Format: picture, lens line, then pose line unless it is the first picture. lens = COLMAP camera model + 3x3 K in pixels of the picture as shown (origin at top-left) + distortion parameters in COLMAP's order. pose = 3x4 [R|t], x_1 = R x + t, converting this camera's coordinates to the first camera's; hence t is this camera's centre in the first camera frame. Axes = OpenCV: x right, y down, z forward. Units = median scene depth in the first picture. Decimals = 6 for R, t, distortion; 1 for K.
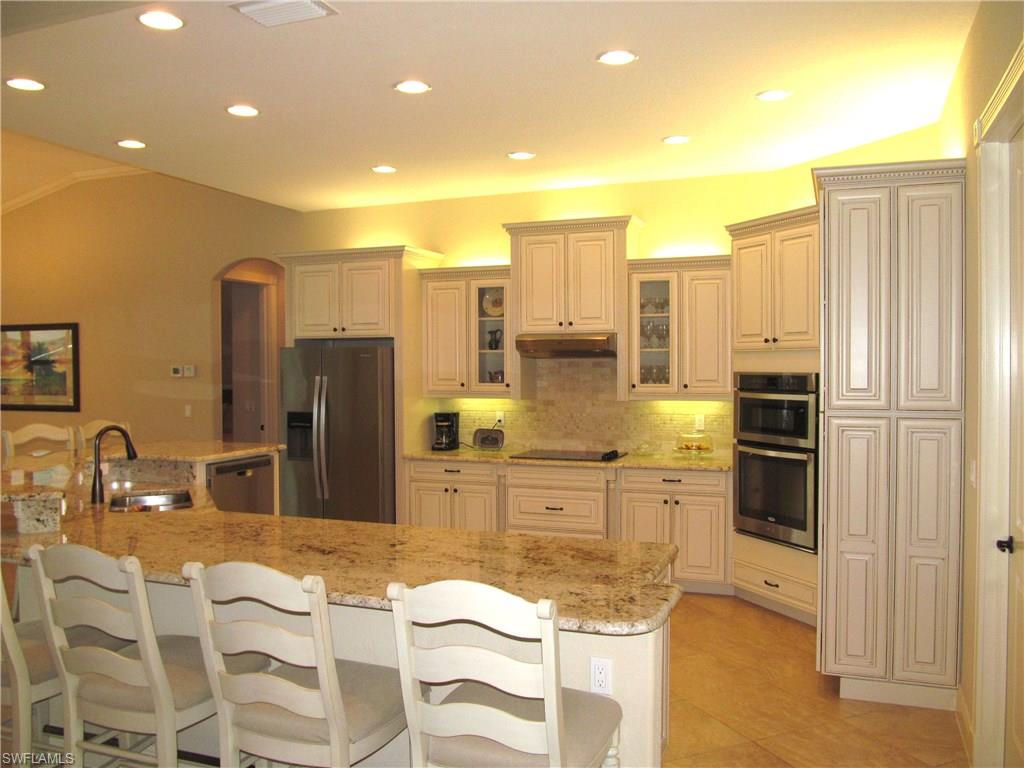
lens RADIAL K [[857.5, 0, 512.0], [0, 857.5, 384.0], [0, 0, 1]] dist [-0.032119, 0.000482]
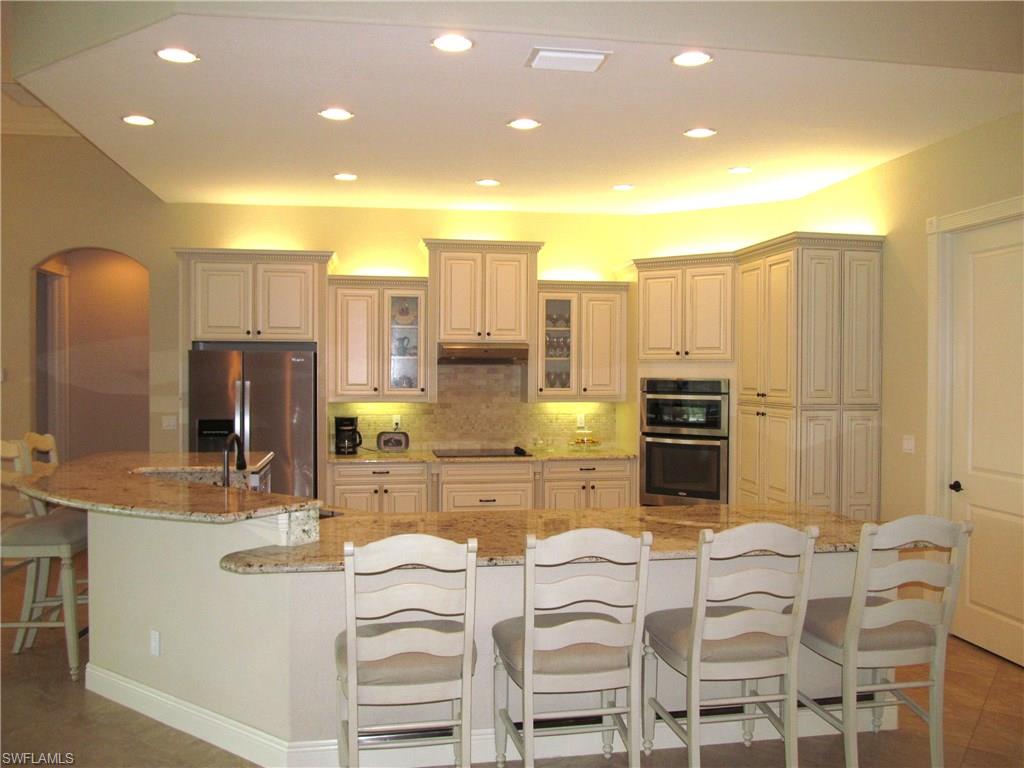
lens RADIAL K [[852.1, 0, 512.0], [0, 852.1, 384.0], [0, 0, 1]] dist [-0.011857, 0.003163]
pose [[0.860073, -0.000110, 0.510171, -0.468818], [0.003929, 0.999972, -0.006409, 0.001592], [-0.510156, 0.007517, 0.860049, 0.032872]]
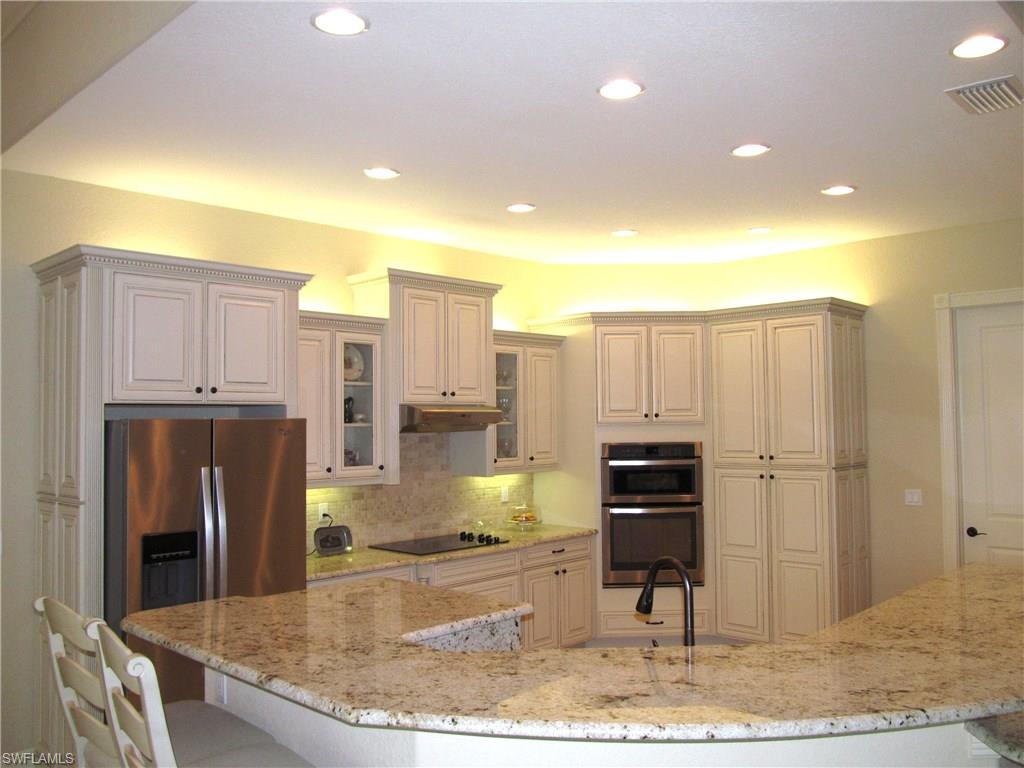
lens RADIAL K [[857.5, 0, 512.0], [0, 857.5, 384.0], [0, 0, 1]] dist [-0.032119, 0.000482]
pose [[0.384863, 0.041052, 0.922060, -0.728109], [0.033821, 0.997712, -0.058537, -0.026236], [-0.922354, 0.053714, 0.382594, 0.600803]]
